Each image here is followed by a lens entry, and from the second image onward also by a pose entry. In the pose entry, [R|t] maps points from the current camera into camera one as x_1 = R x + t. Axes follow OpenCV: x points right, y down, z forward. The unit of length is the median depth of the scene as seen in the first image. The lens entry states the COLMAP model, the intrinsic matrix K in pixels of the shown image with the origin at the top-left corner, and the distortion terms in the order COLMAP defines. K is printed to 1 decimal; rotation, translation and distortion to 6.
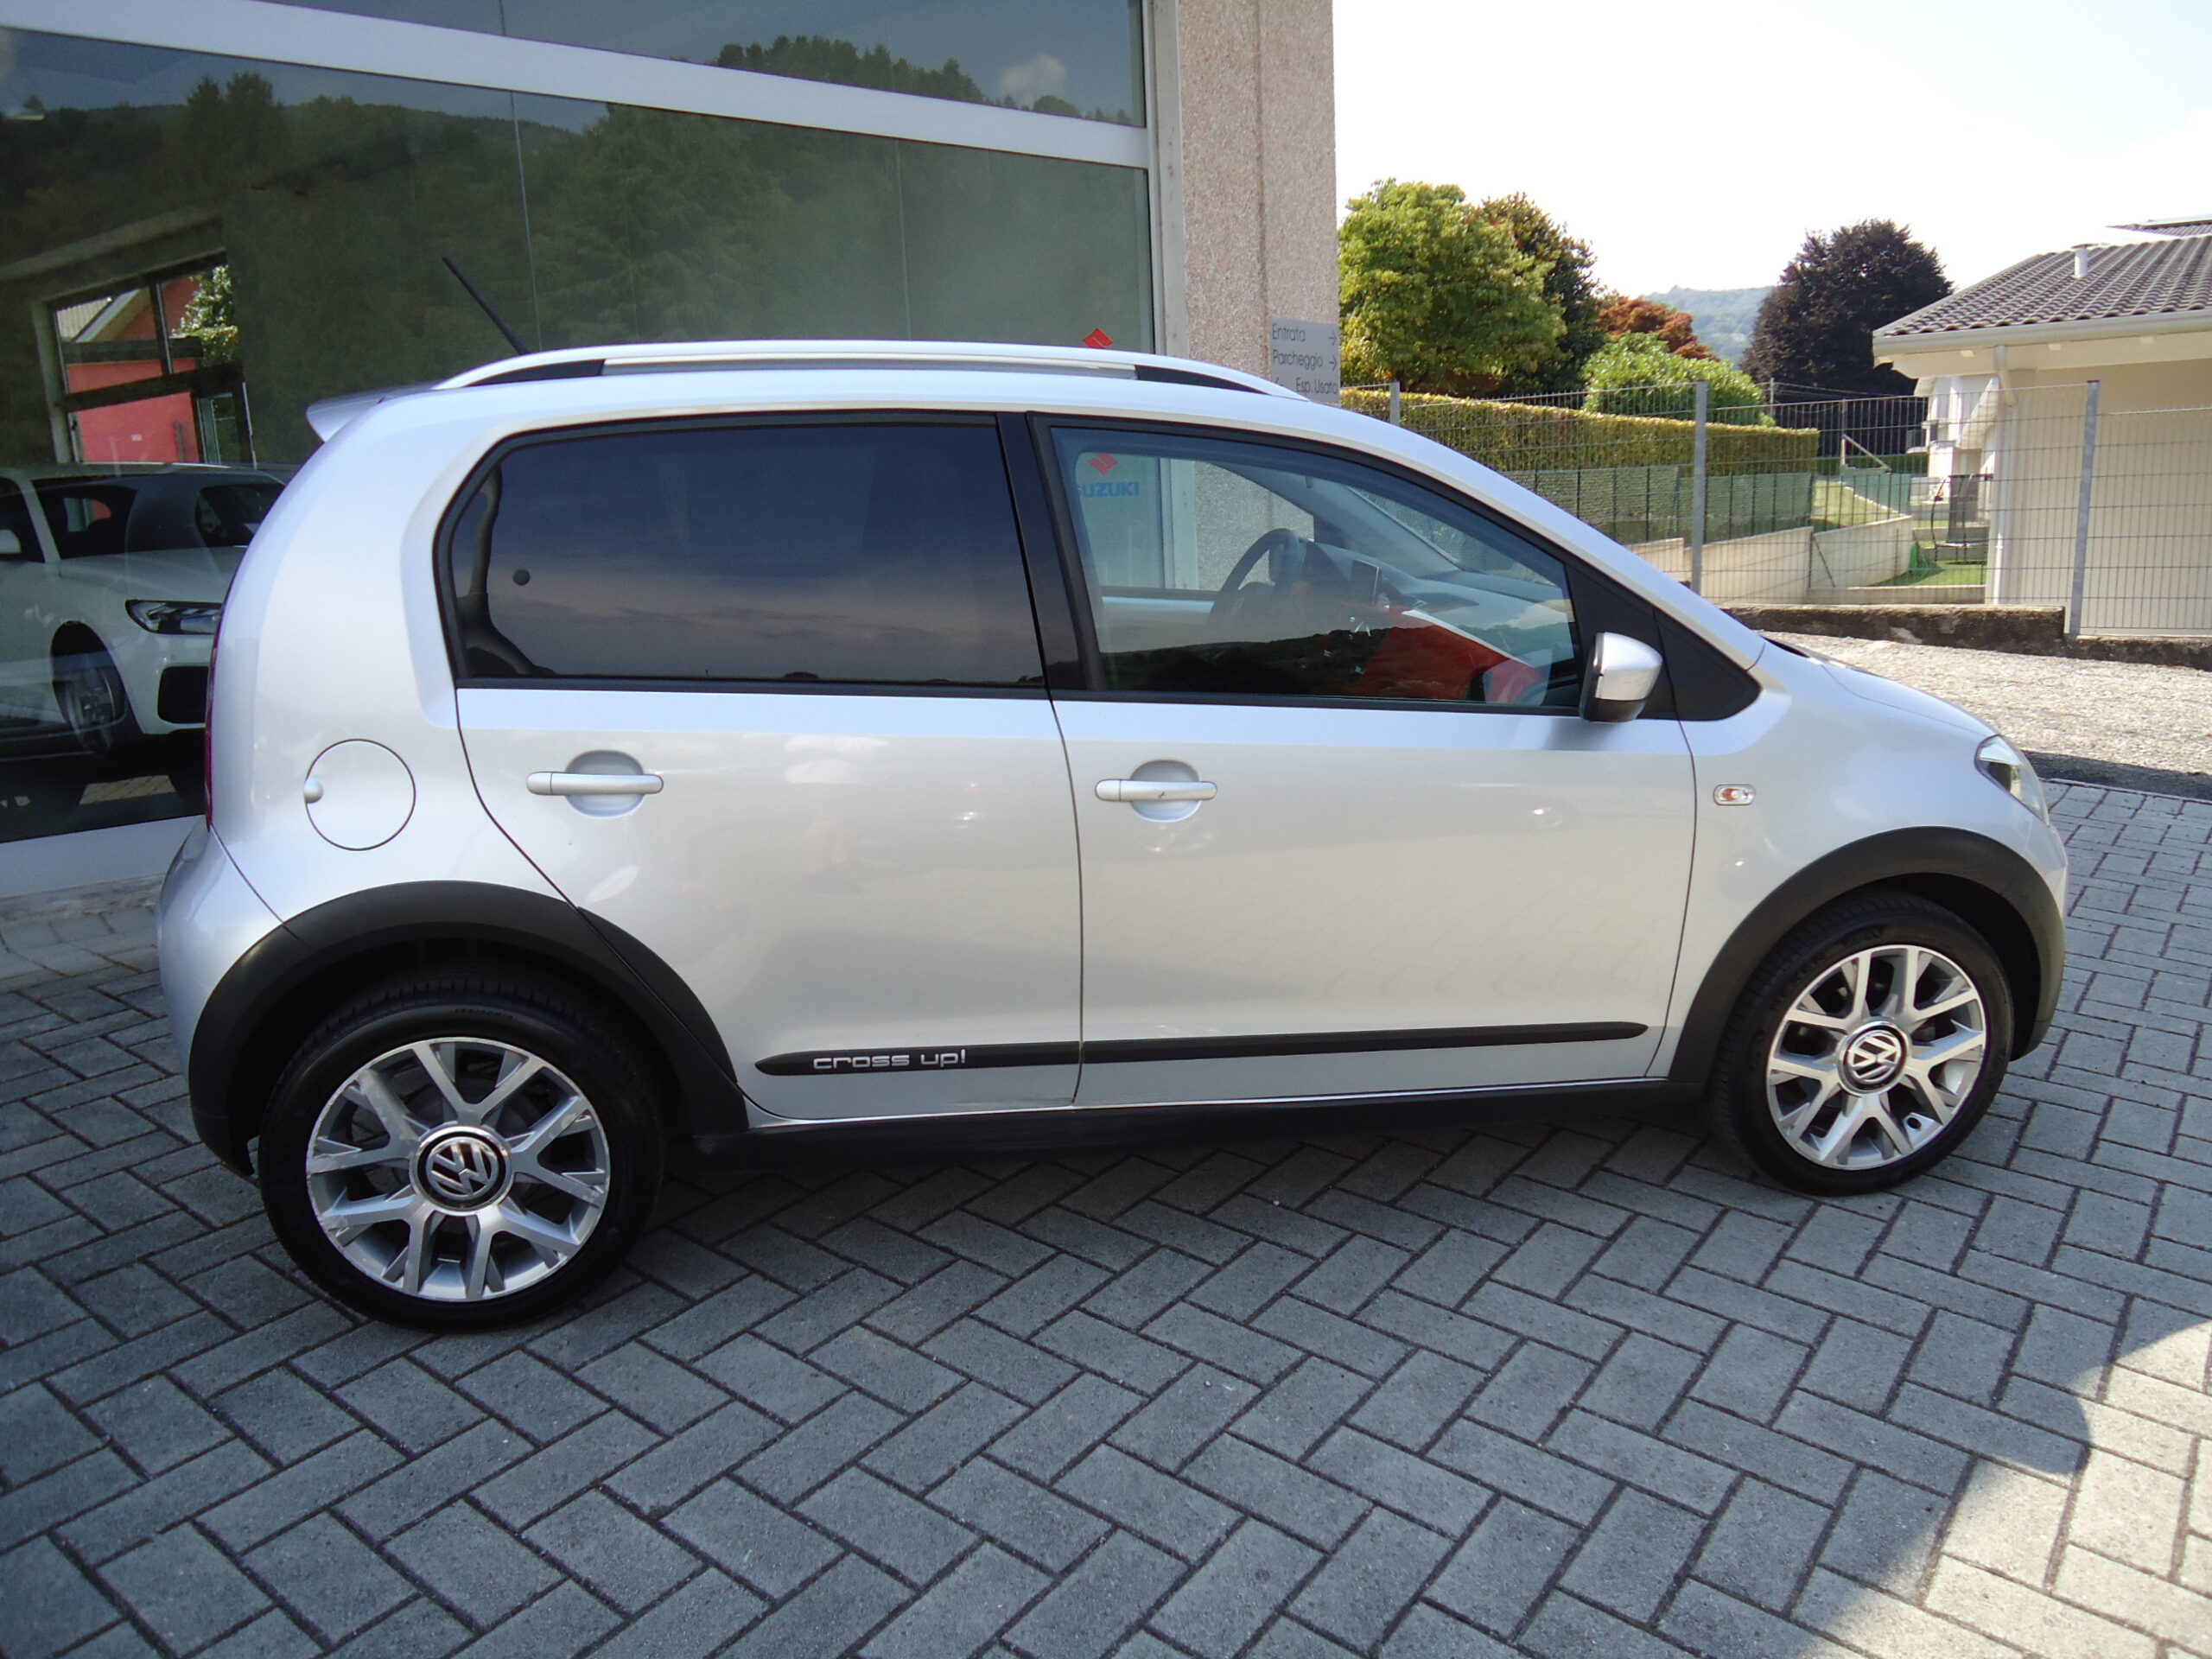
lens RADIAL K [[1583.4, 0, 1111.3], [0, 1583.4, 827.5], [0, 0, 1]] dist [-0.007492, -0.001964]
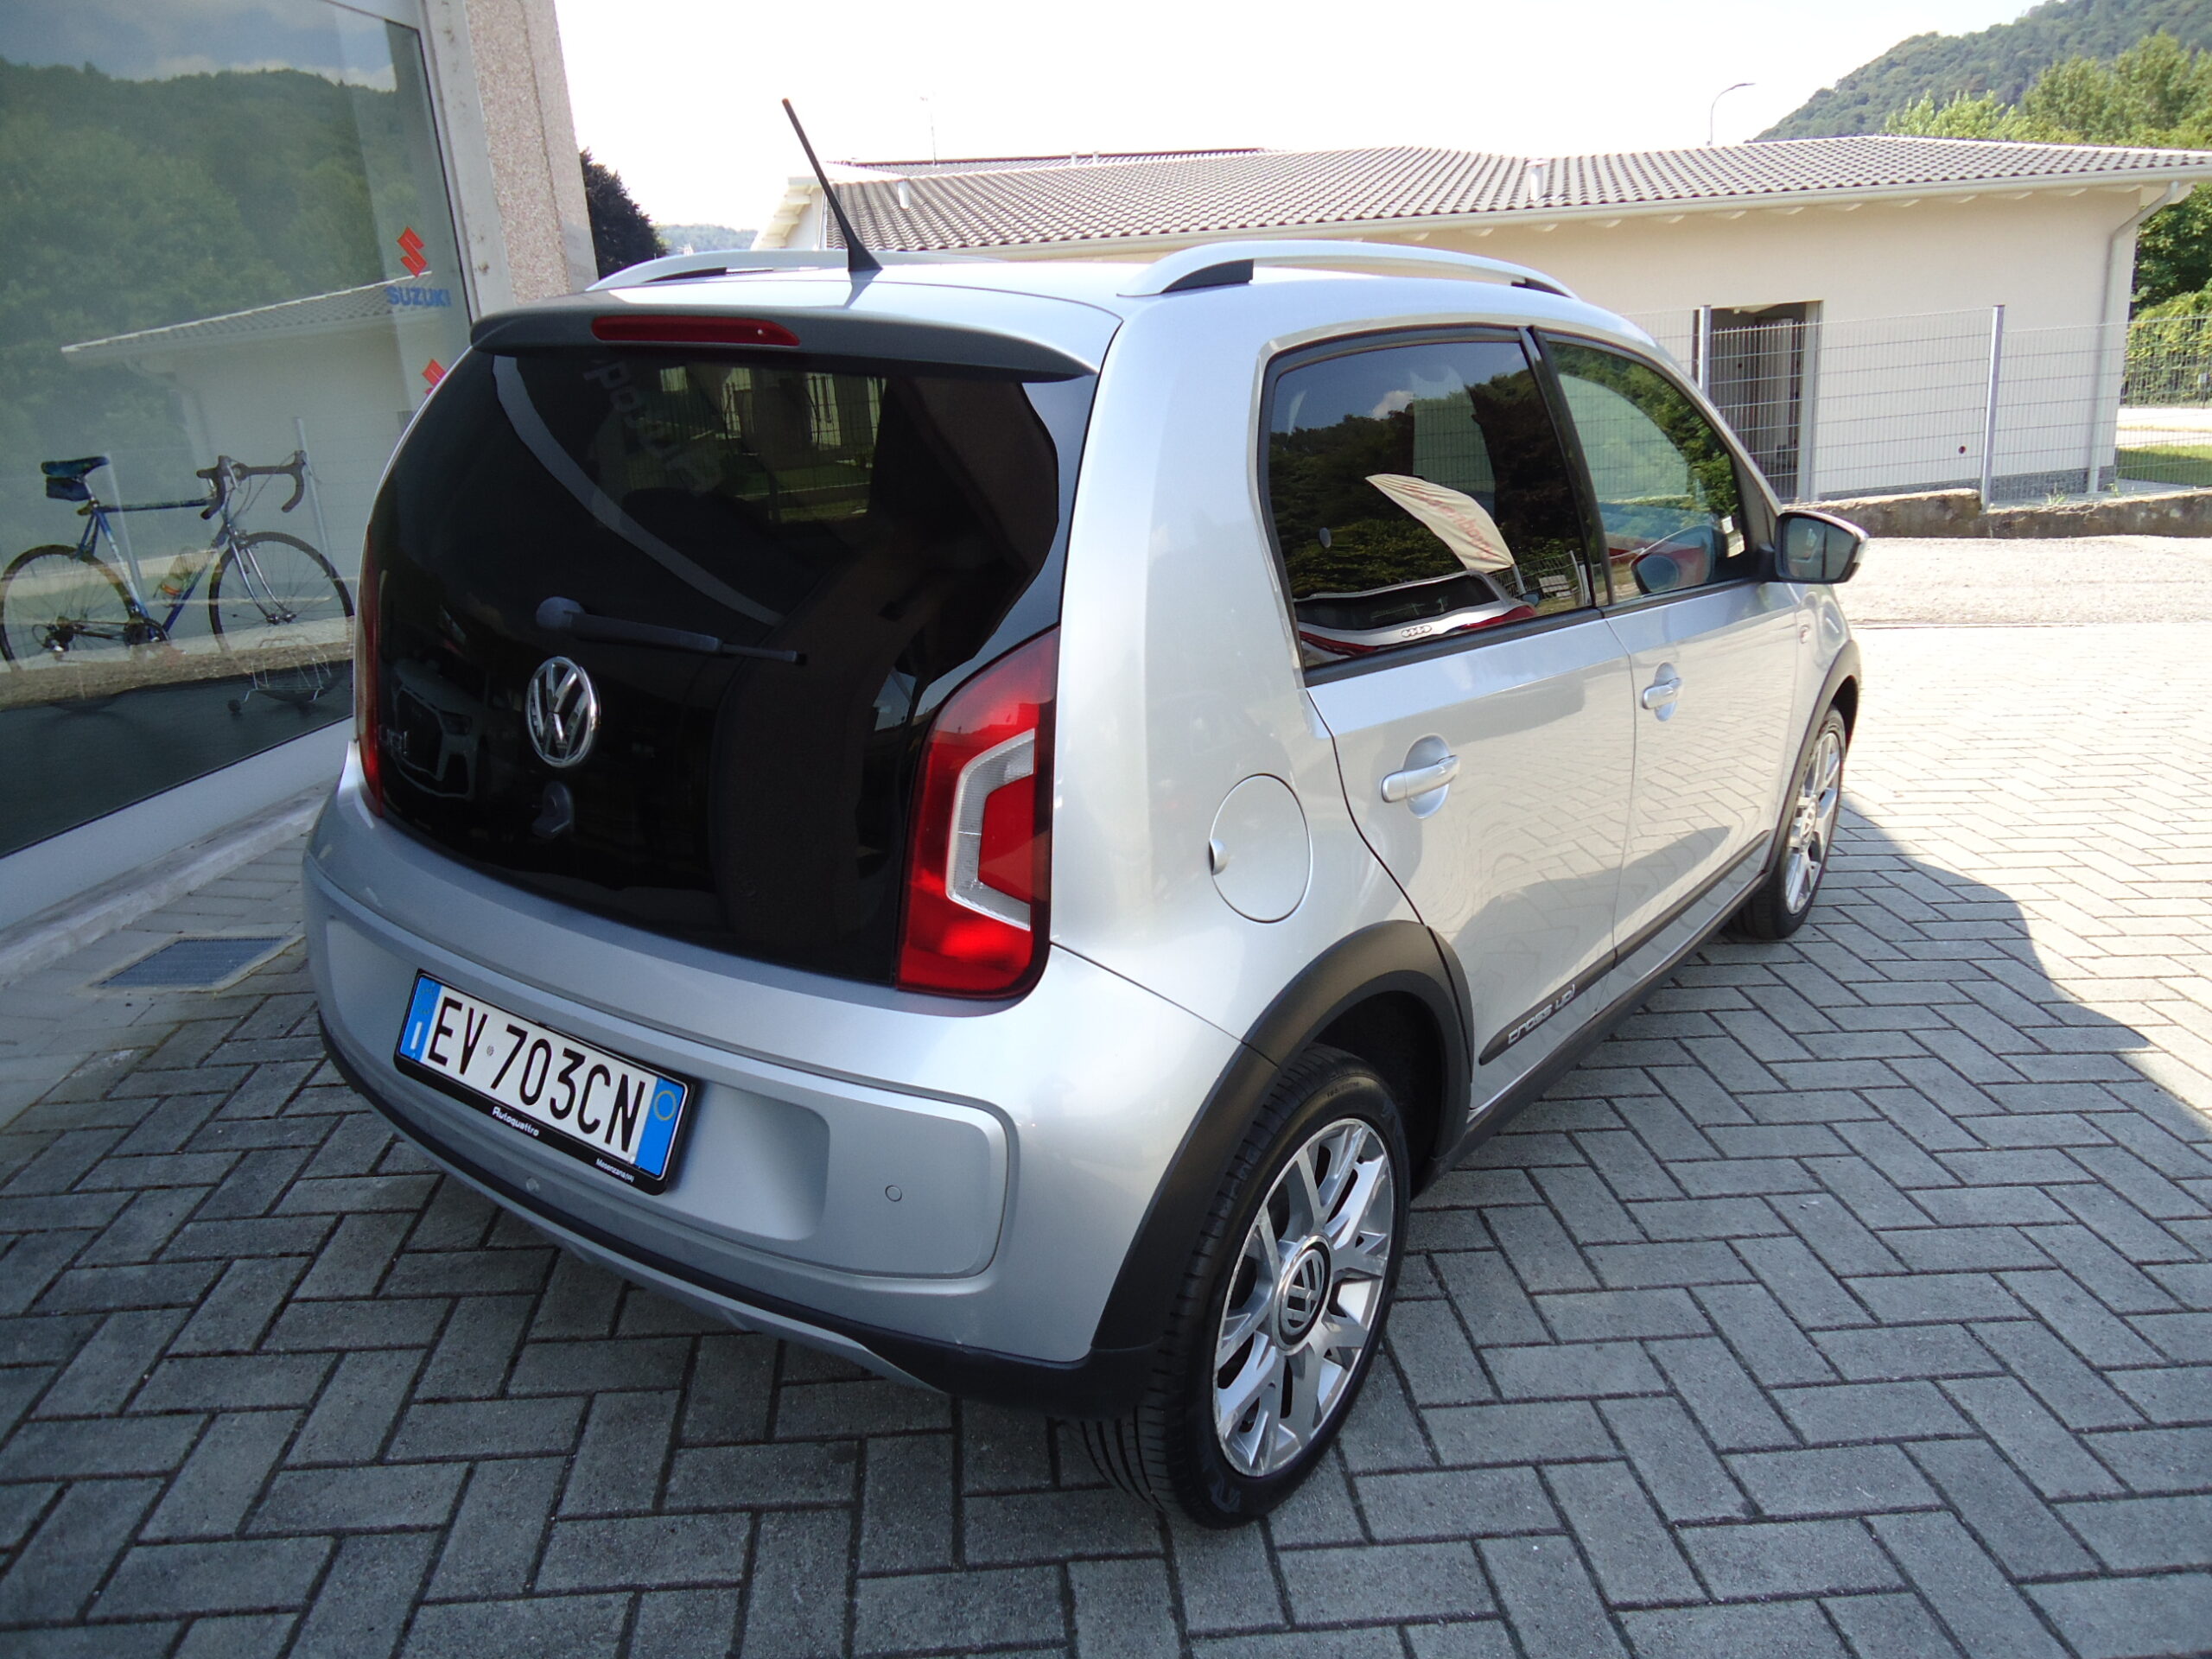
lens RADIAL K [[1602.1, 0, 1082.5], [0, 1602.1, 830.8], [0, 0, 1]] dist [-0.009146, -0.007500]
pose [[0.740916, -0.205665, 0.639331, -0.968429], [0.176254, 0.978135, 0.110394, -0.119087], [-0.648057, 0.030892, 0.760965, 0.459954]]
